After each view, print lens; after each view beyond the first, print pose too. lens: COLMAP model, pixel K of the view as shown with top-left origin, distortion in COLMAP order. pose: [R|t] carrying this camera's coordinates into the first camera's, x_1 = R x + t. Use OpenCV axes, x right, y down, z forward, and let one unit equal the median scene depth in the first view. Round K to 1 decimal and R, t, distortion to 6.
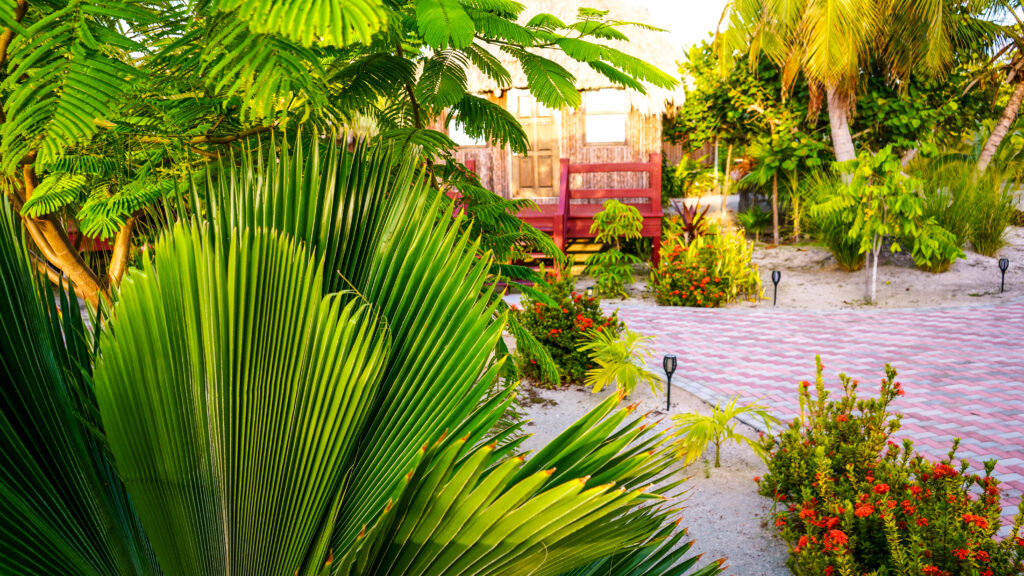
lens RADIAL K [[812.1, 0, 511.0], [0, 812.1, 287.8], [0, 0, 1]] dist [0.007526, 0.004312]
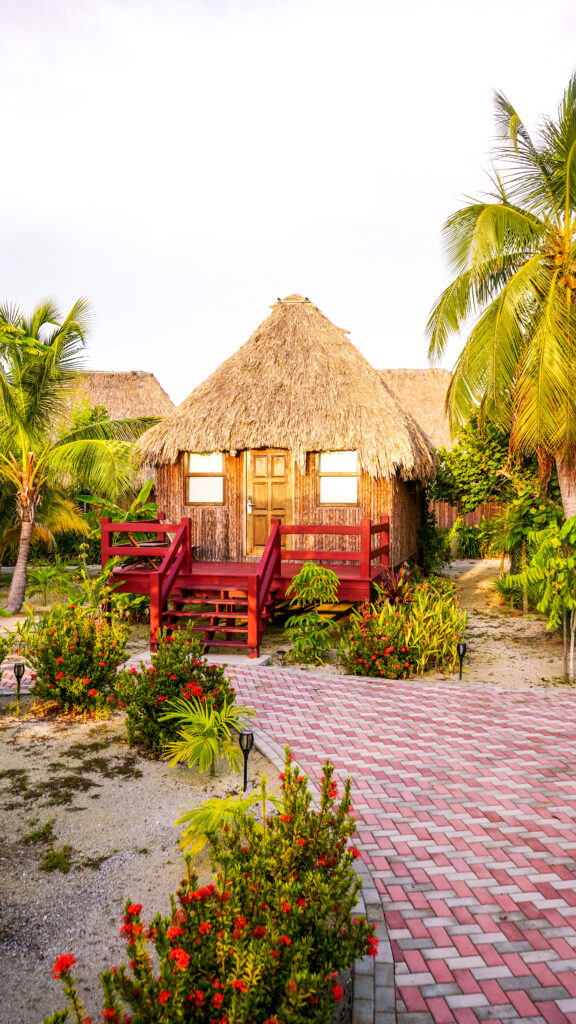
lens RADIAL K [[812.1, 0, 287.8], [0, 812.1, 508.2], [0, 0, 1]] dist [0.007526, 0.004312]
pose [[0.994854, 0.027639, -0.097478, 0.172807], [-0.042969, 0.986366, -0.158858, -0.013615], [0.091758, 0.162229, 0.982478, 0.016201]]
